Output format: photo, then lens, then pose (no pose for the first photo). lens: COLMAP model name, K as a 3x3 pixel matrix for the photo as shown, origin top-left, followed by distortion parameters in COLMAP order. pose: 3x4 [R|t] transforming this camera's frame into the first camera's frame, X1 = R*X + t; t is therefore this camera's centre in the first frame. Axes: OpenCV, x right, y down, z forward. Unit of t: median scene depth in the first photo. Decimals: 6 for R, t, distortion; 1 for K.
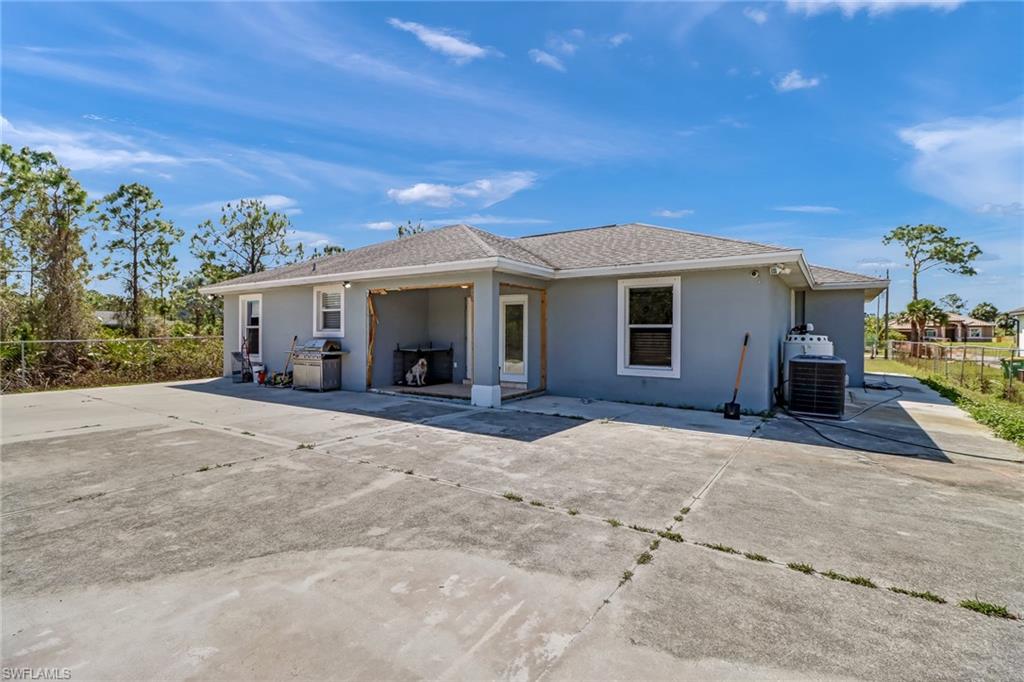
lens RADIAL K [[490.3, 0, 504.9], [0, 490.3, 337.9], [0, 0, 1]] dist [0.000943, -0.013935]
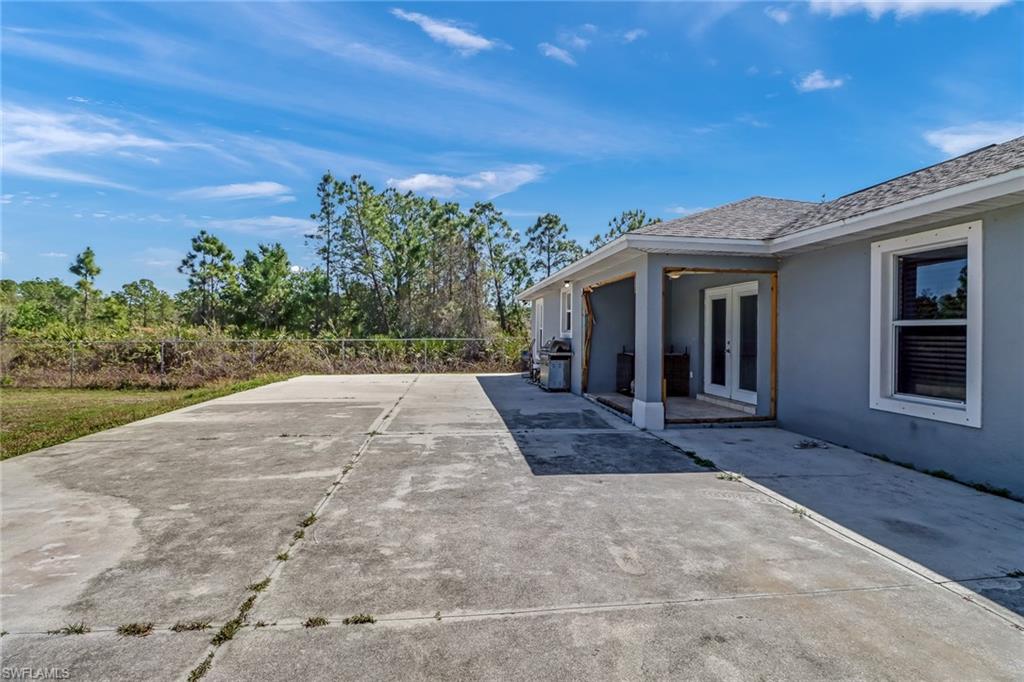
lens RADIAL K [[490.3, 0, 504.9], [0, 490.3, 337.9], [0, 0, 1]] dist [0.000943, -0.013935]
pose [[0.654931, 0.010962, -0.755609, 0.833969], [-0.015291, 0.999882, 0.001253, -0.002981], [0.755534, 0.010734, 0.655021, 0.647094]]
